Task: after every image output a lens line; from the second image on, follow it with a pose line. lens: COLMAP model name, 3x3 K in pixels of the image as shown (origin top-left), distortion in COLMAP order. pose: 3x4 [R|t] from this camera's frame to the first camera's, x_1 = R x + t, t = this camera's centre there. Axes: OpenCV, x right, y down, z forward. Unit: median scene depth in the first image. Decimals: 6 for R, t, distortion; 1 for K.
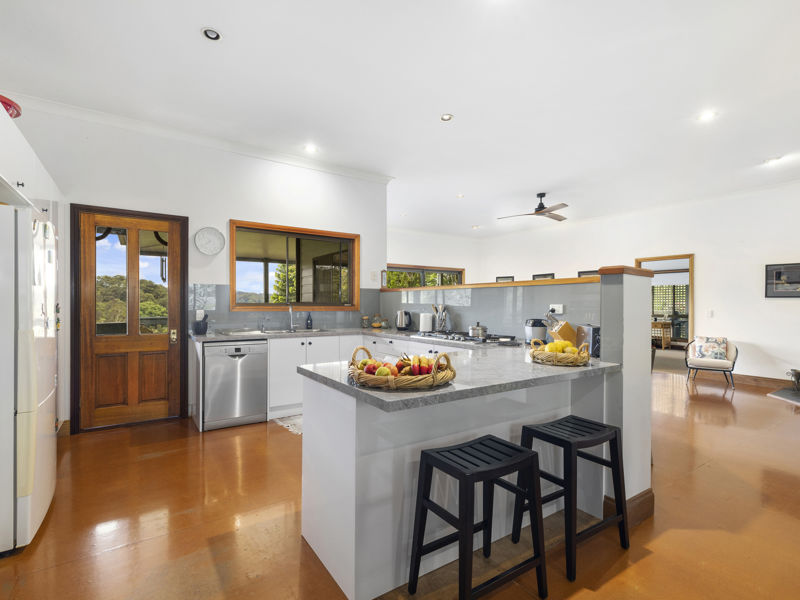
lens RADIAL K [[393.6, 0, 400.2], [0, 393.6, 303.6], [0, 0, 1]] dist [-0.001664, -0.000514]
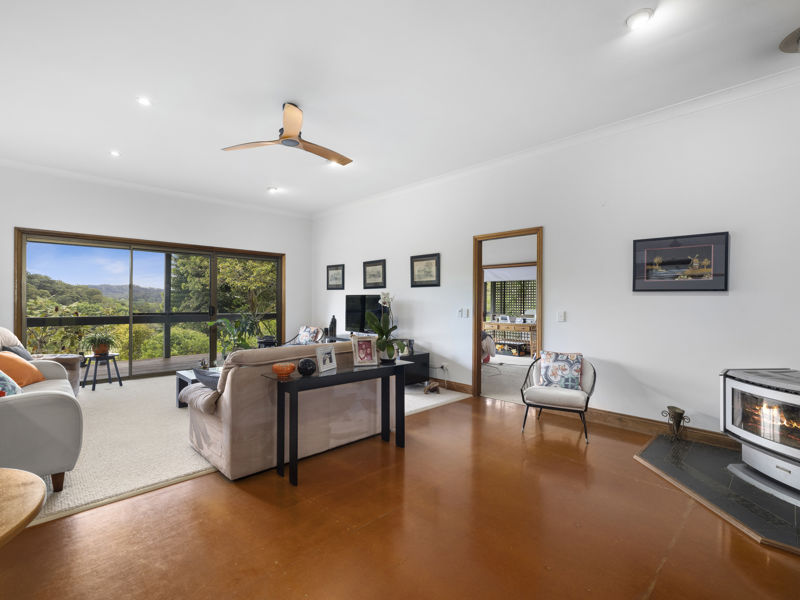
lens RADIAL K [[393.6, 0, 399.4], [0, 393.6, 300.0], [0, 0, 1]] dist [-0.001664, -0.000514]
pose [[0.981078, 0.003399, 0.193581, 0.411479], [-0.002594, 0.999987, -0.004411, 0.001935], [-0.193594, 0.003825, 0.981074, 0.424150]]
